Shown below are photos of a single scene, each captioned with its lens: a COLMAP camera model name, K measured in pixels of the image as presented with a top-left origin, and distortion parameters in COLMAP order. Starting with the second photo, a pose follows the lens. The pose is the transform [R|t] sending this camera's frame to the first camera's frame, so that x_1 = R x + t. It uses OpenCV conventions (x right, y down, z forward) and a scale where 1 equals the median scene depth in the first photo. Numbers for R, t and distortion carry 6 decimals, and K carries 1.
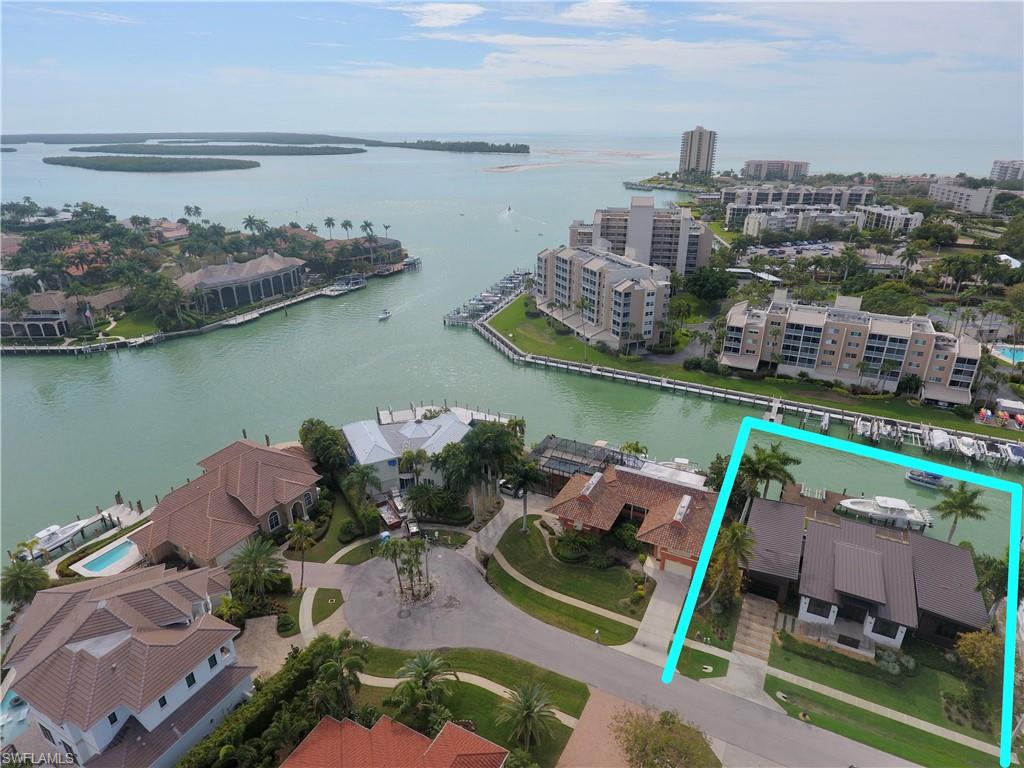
lens RADIAL K [[594.8, 0, 512.0], [0, 594.8, 384.0], [0, 0, 1]] dist [-0.002943, -0.000369]
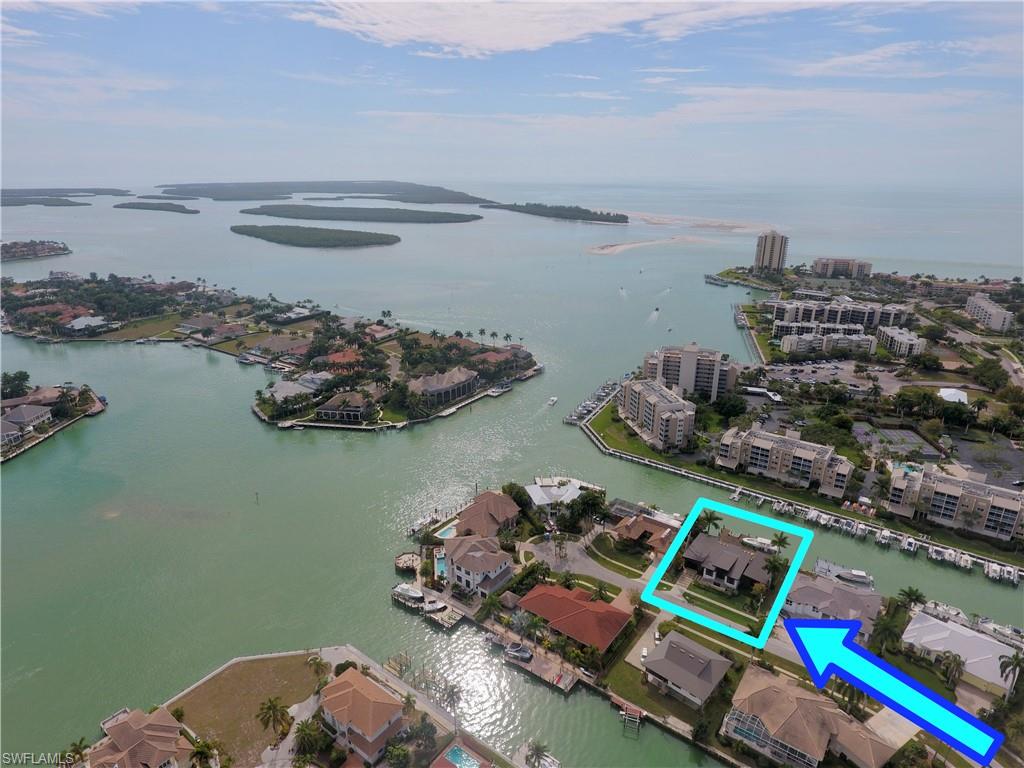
lens RADIAL K [[594.8, 0, 512.0], [0, 594.8, 384.0], [0, 0, 1]] dist [-0.002943, -0.000369]
pose [[0.987136, 0.052792, -0.150915, -0.008816], [-0.061836, 0.996521, -0.055877, -0.146824], [0.147440, 0.064490, 0.986966, -0.988061]]
